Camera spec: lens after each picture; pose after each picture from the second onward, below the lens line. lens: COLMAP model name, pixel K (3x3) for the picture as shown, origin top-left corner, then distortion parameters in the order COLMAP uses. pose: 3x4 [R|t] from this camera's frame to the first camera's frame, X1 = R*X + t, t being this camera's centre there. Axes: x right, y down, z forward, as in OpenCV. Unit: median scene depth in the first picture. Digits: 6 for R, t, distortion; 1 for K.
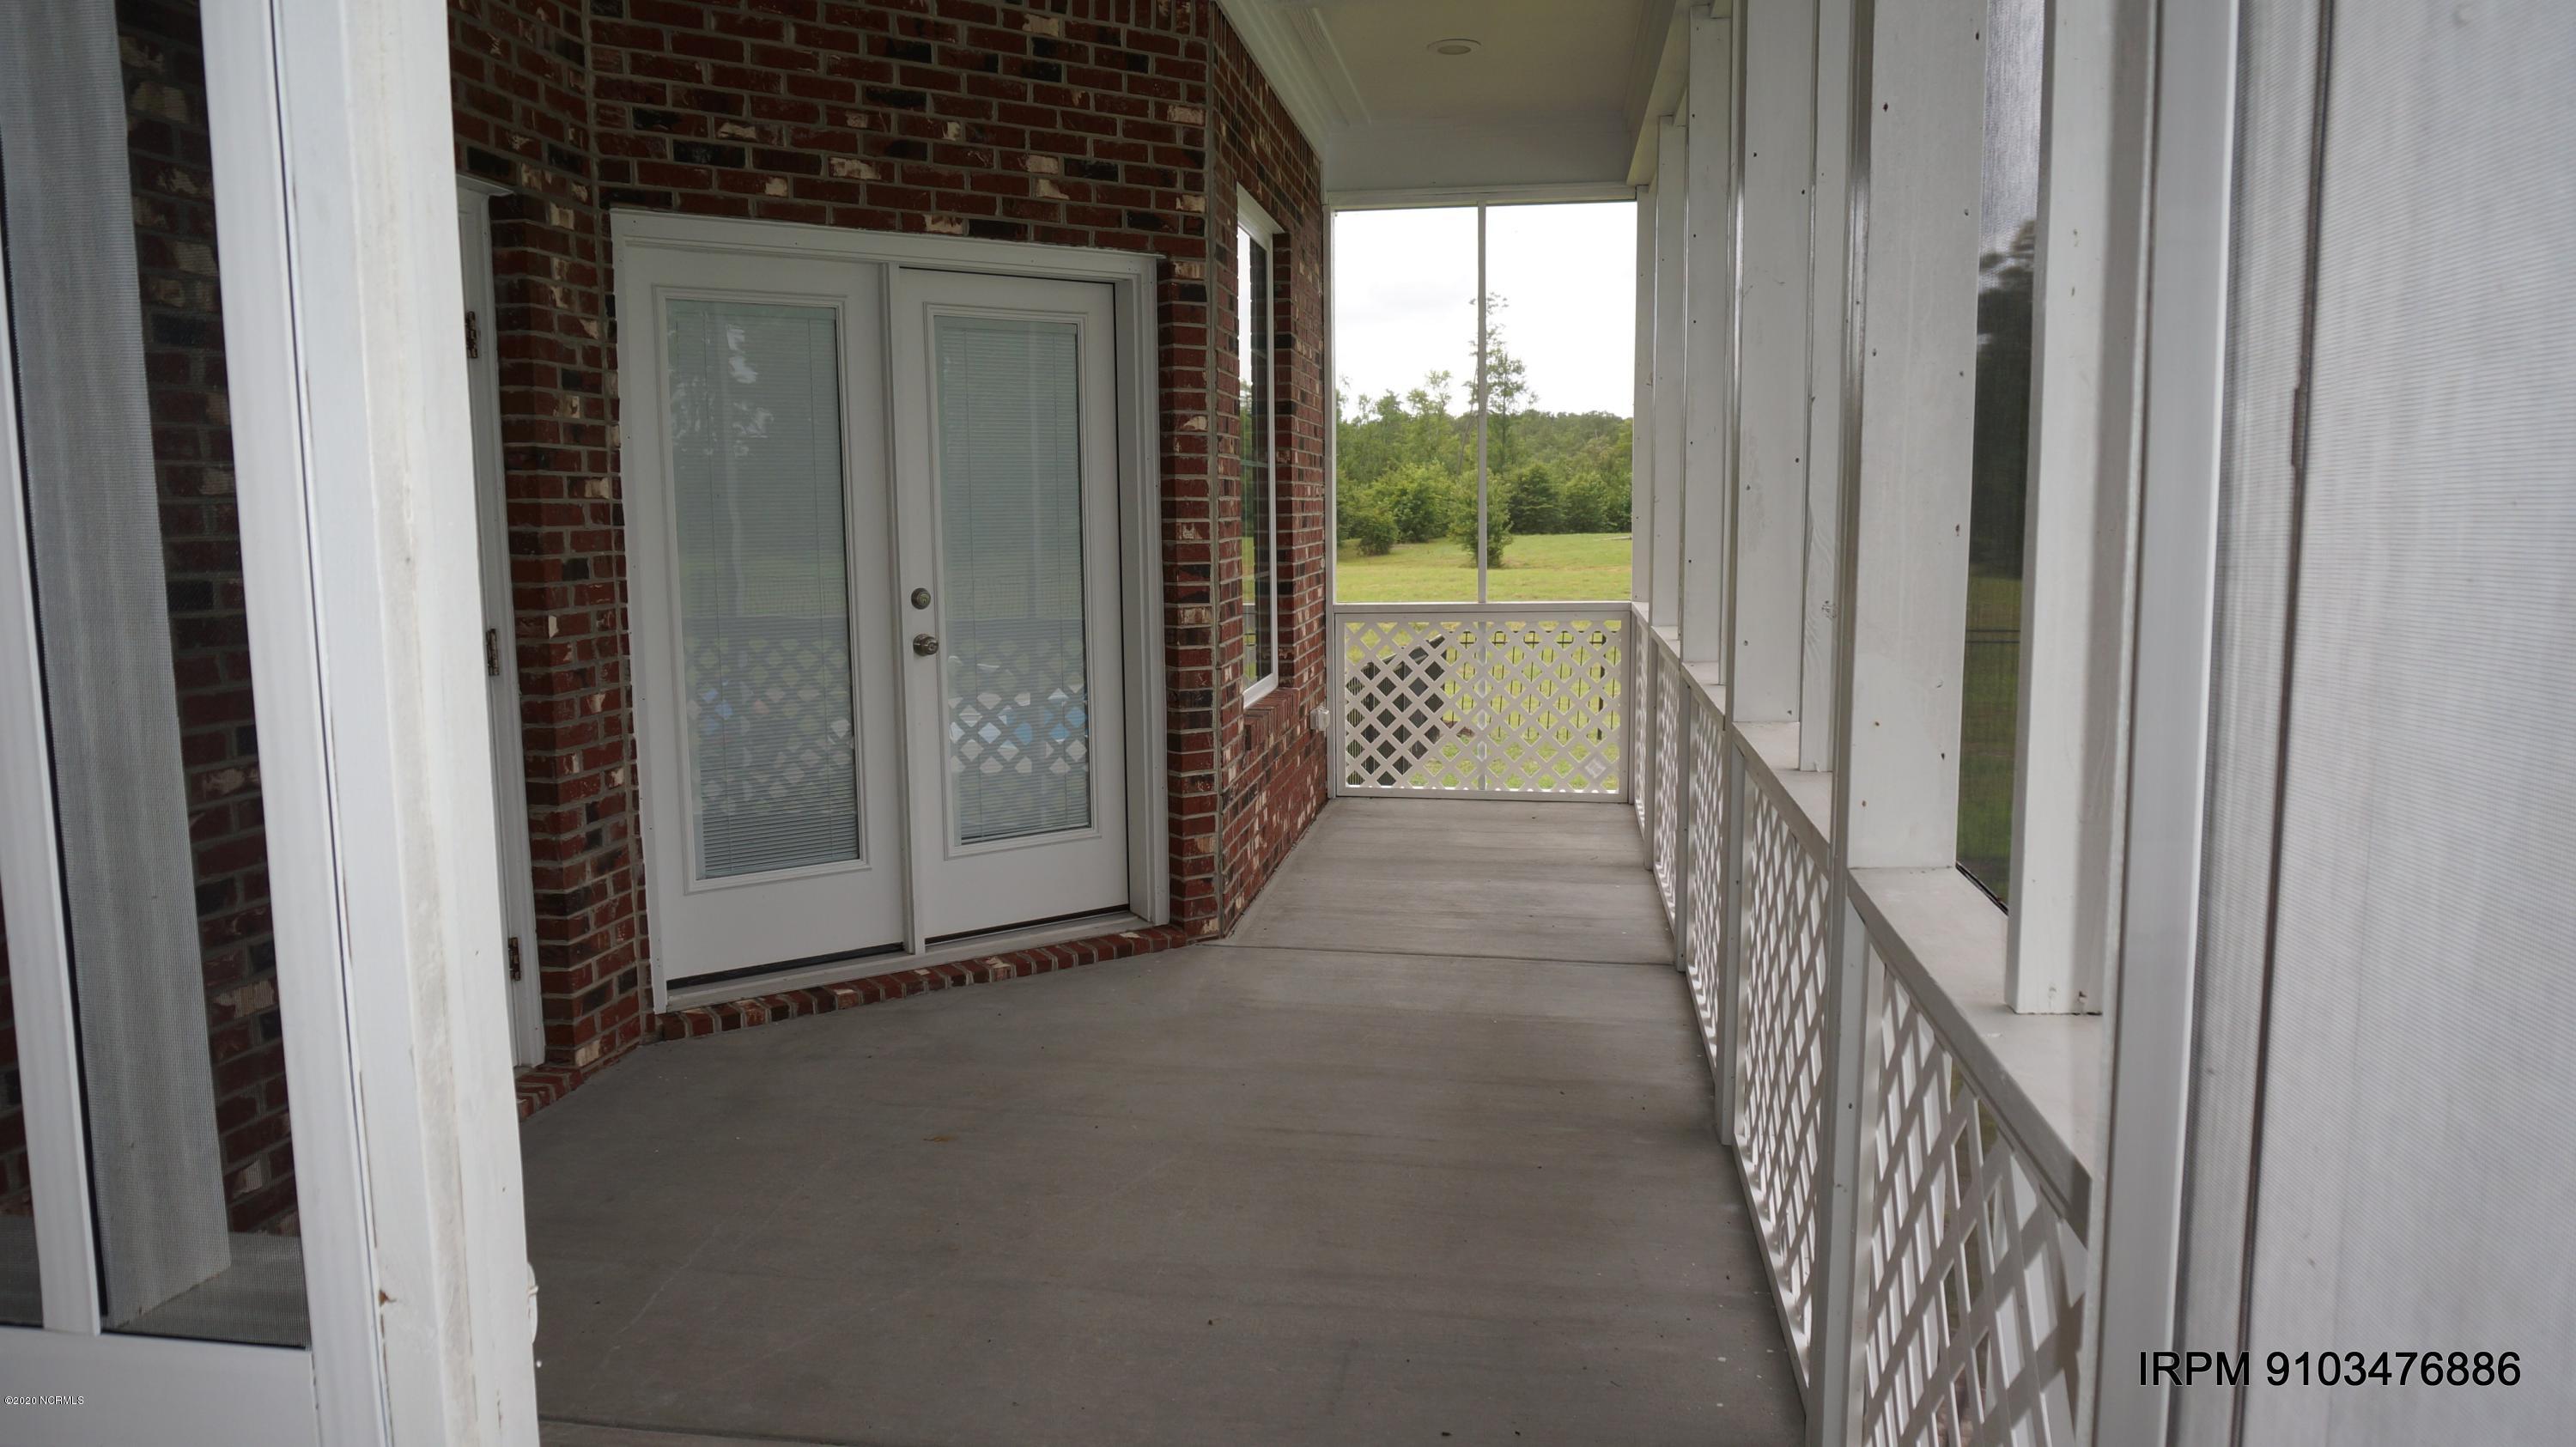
lens RADIAL K [[1753.1, 0, 1289.4], [0, 1753.1, 712.8], [0, 0, 1]] dist [-0.034086, 0.035221]
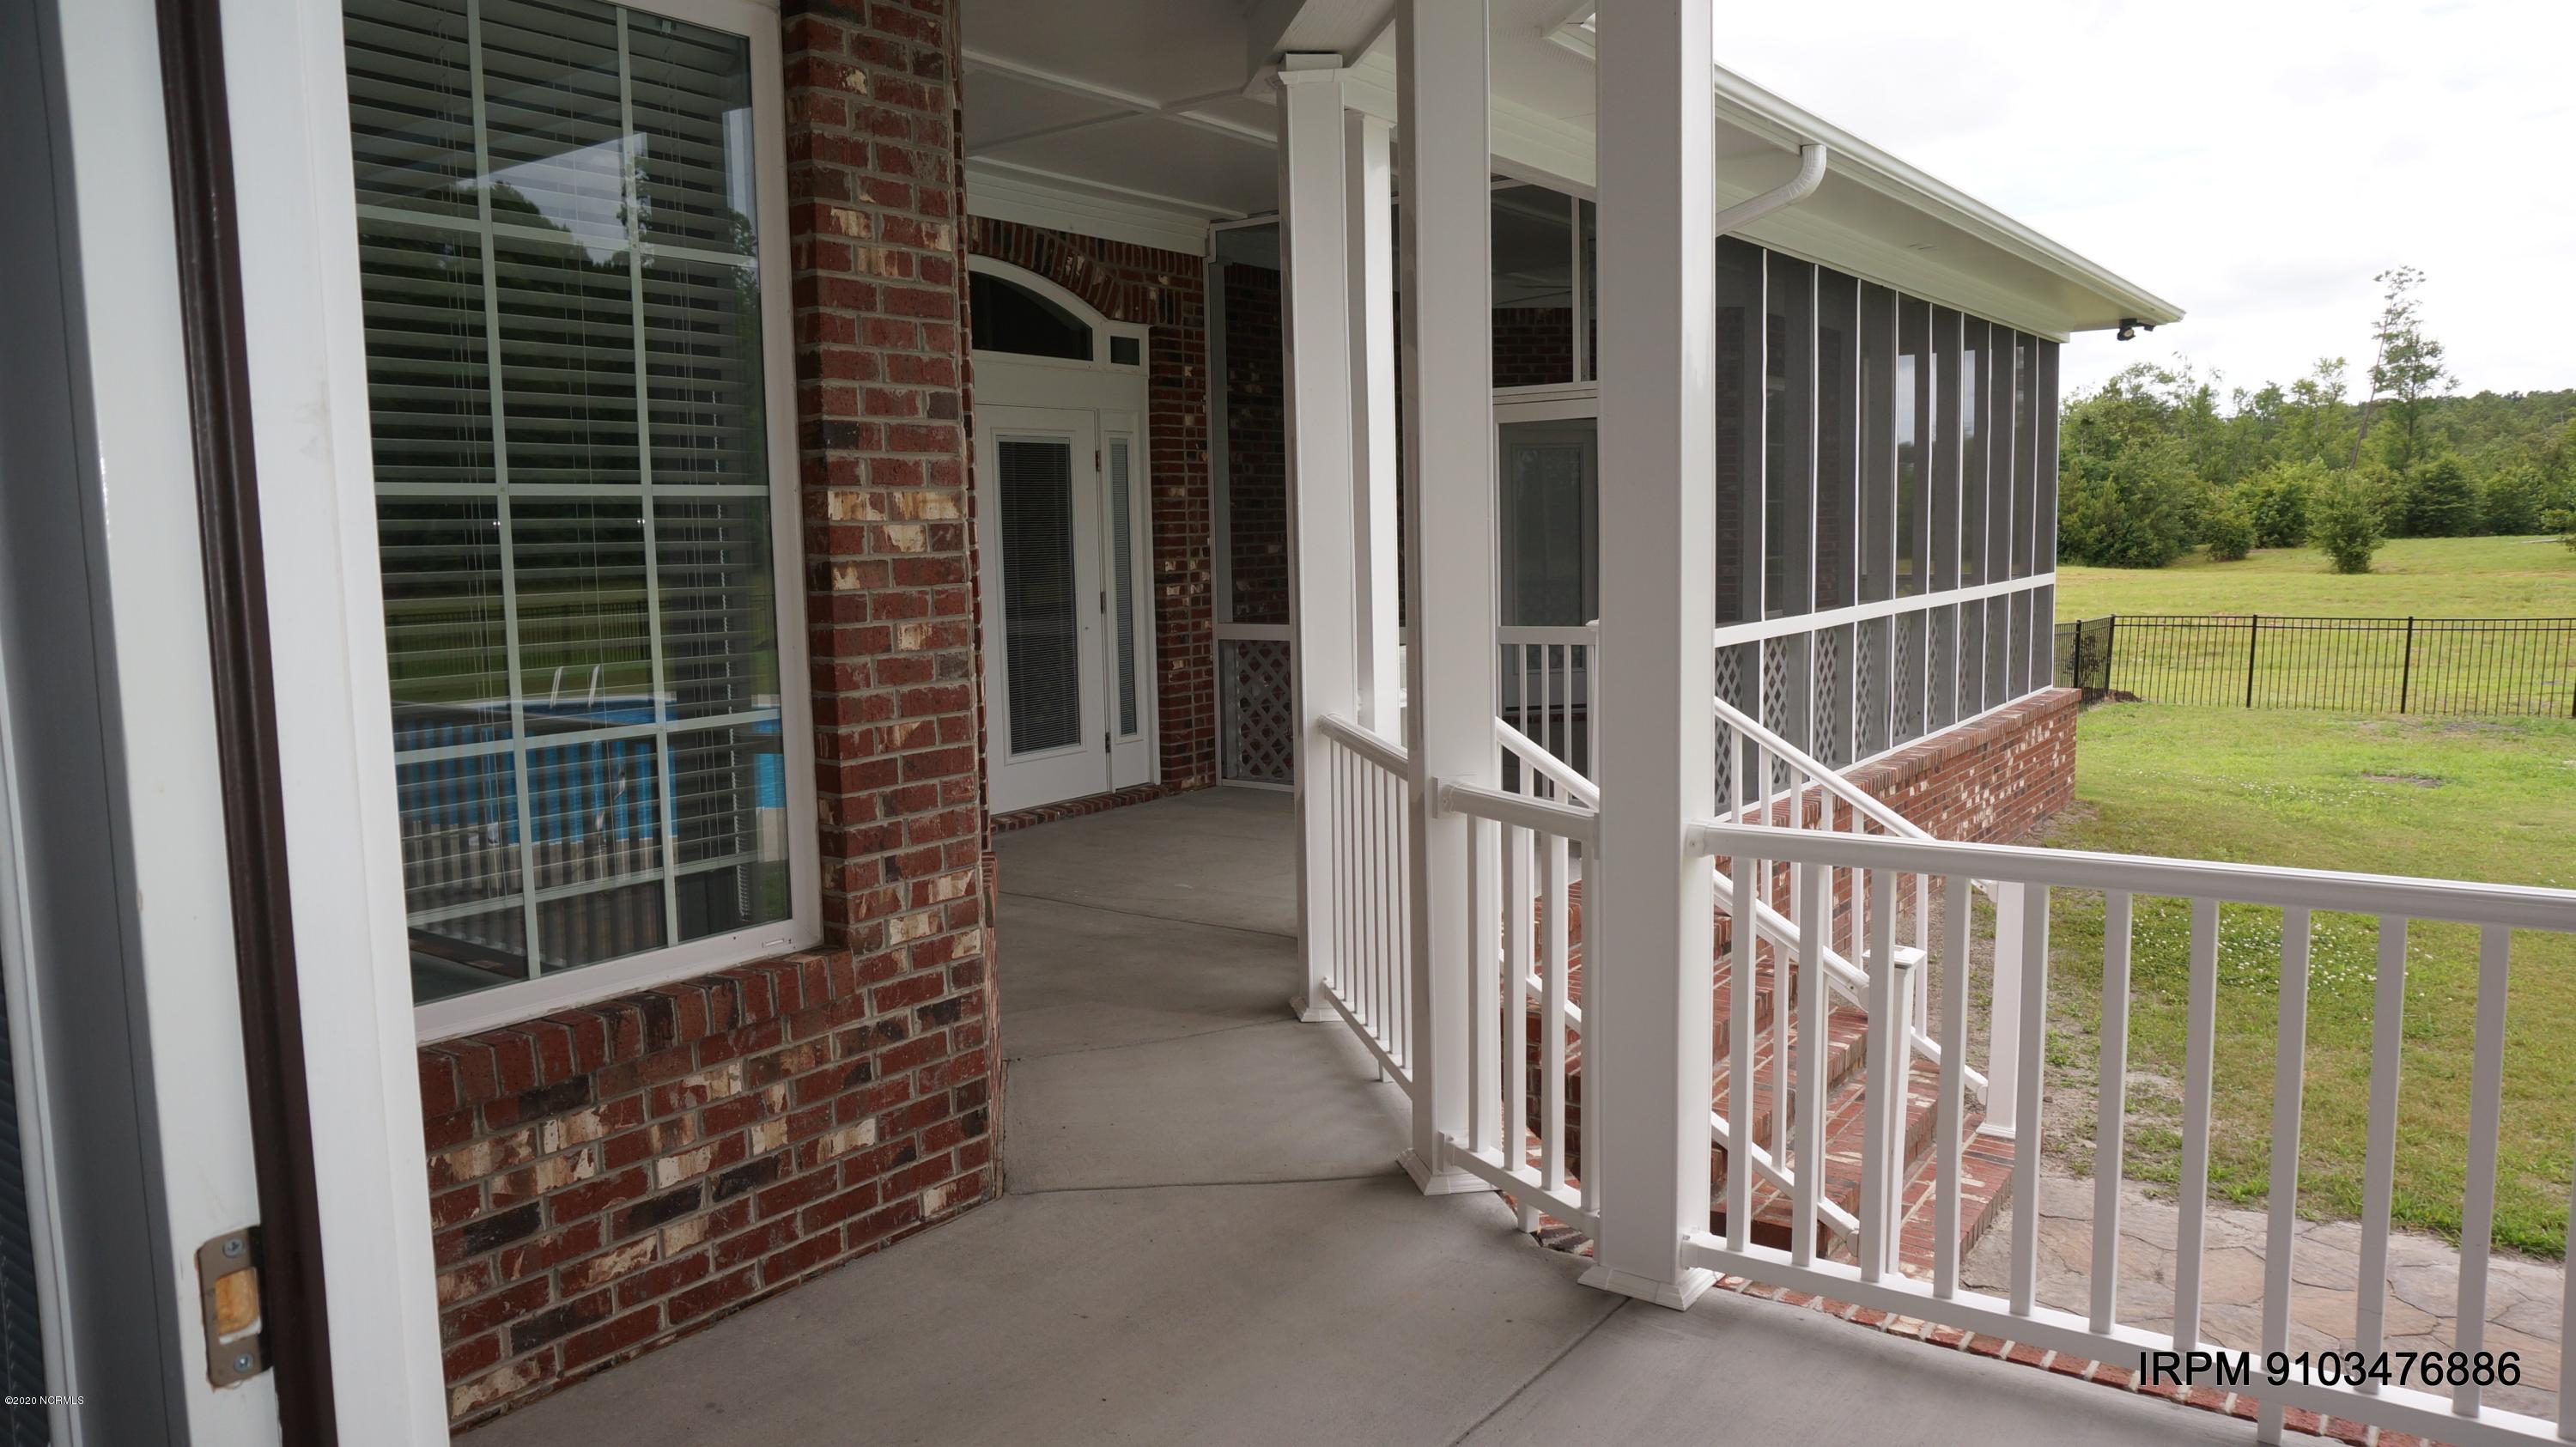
lens RADIAL K [[1745.6, 0, 1288.0], [0, 1745.6, 723.5], [0, 0, 1]] dist [-0.000755, 0.031498]
pose [[0.892044, 0.040658, -0.450116, 0.310325], [-0.040082, 0.999138, 0.010813, 0.094294], [0.450168, 0.008396, 0.892904, -0.865171]]
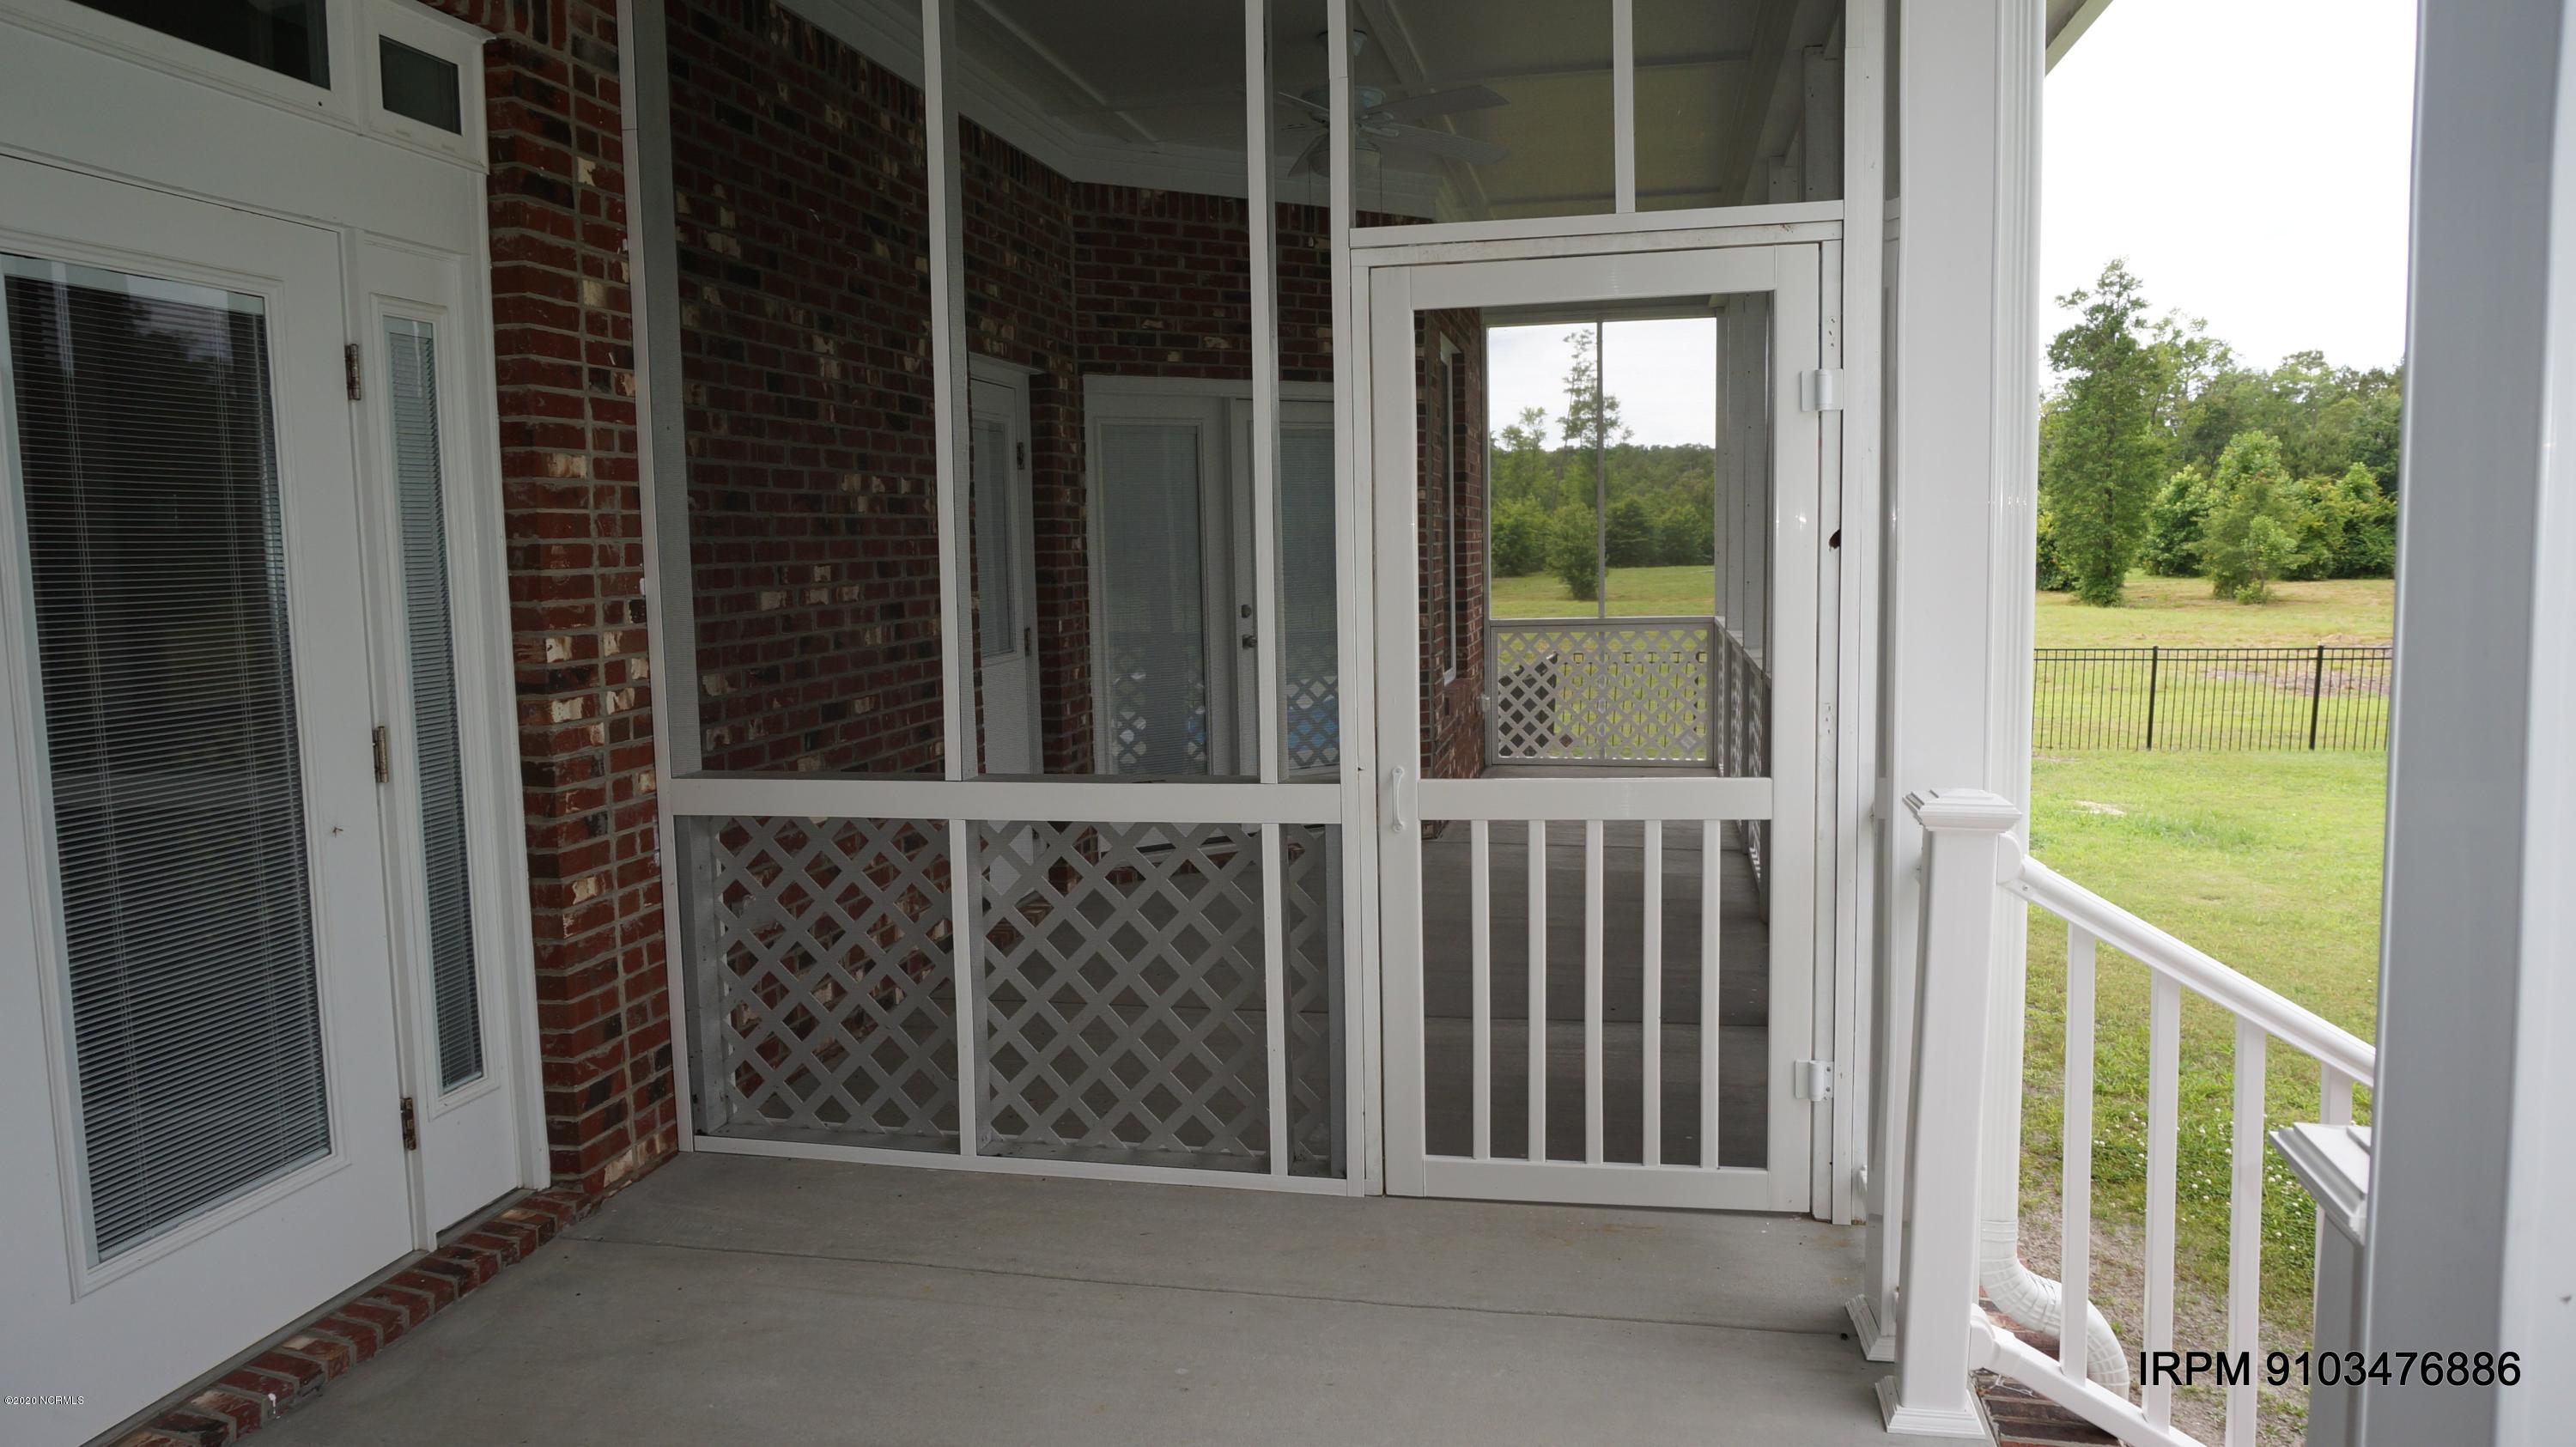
lens RADIAL K [[1753.1, 0, 1289.4], [0, 1753.1, 712.8], [0, 0, 1]] dist [-0.034086, 0.035221]
pose [[0.998547, -0.008186, -0.053267, -0.055768], [0.007088, 0.999759, -0.020764, 0.035123], [0.053424, 0.020356, 0.998364, -0.334494]]
